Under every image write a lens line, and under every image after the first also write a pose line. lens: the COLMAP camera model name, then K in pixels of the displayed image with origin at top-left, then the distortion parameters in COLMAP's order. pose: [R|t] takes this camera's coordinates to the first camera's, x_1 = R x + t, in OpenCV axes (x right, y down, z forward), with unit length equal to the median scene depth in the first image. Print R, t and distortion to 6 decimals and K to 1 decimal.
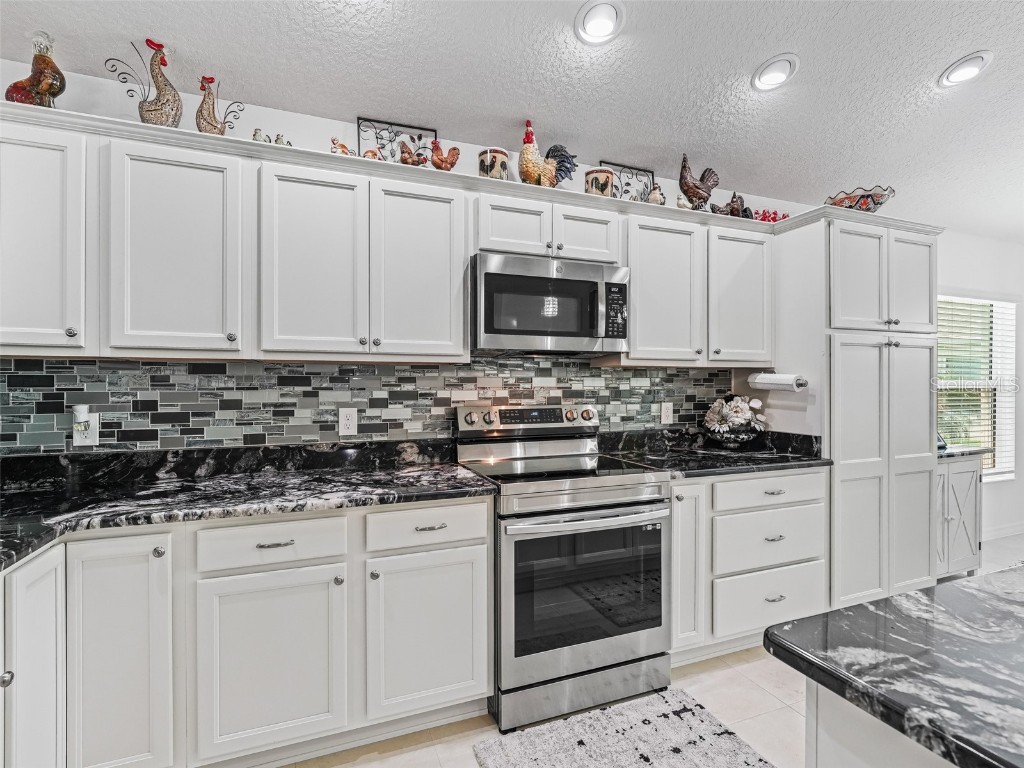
lens RADIAL K [[498.5, 0, 509.5], [0, 498.5, 386.4], [0, 0, 1]] dist [-0.001569, -0.002639]
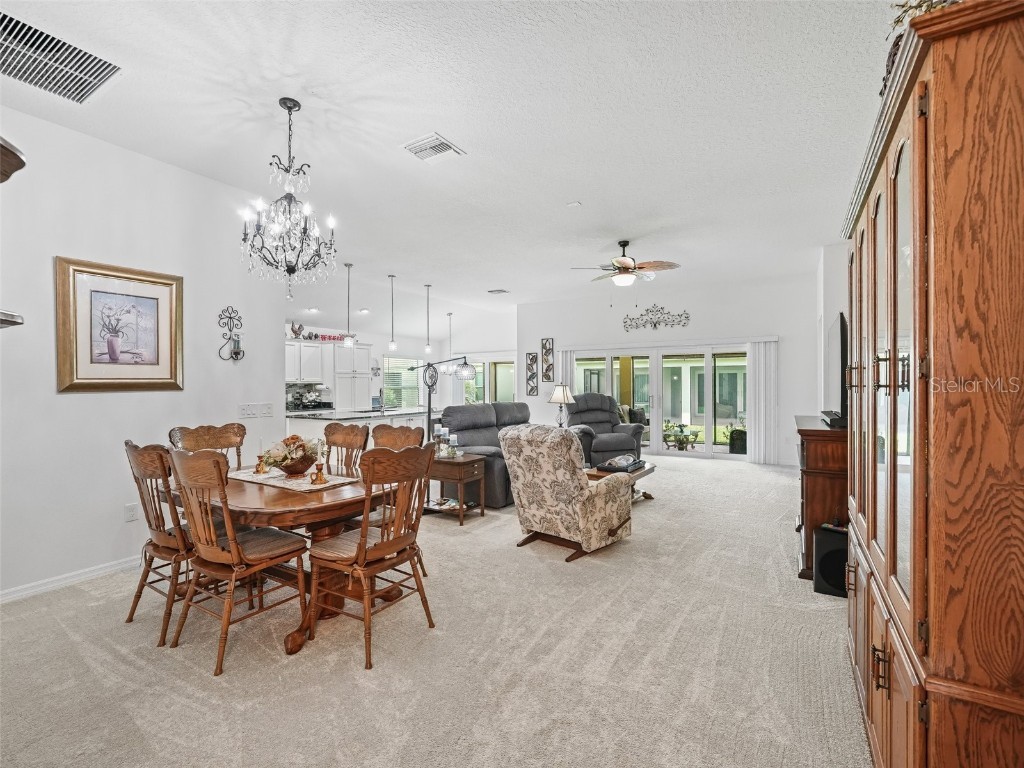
lens RADIAL K [[463.8, 0, 508.2], [0, 463.8, 386.8], [0, 0, 1]] dist [-0.015687, 0.002381]
pose [[0.801597, -0.006502, 0.597829, -0.374761], [0.009753, 0.999950, -0.002202, 0.004988], [-0.597785, 0.007595, 0.801620, -2.483077]]
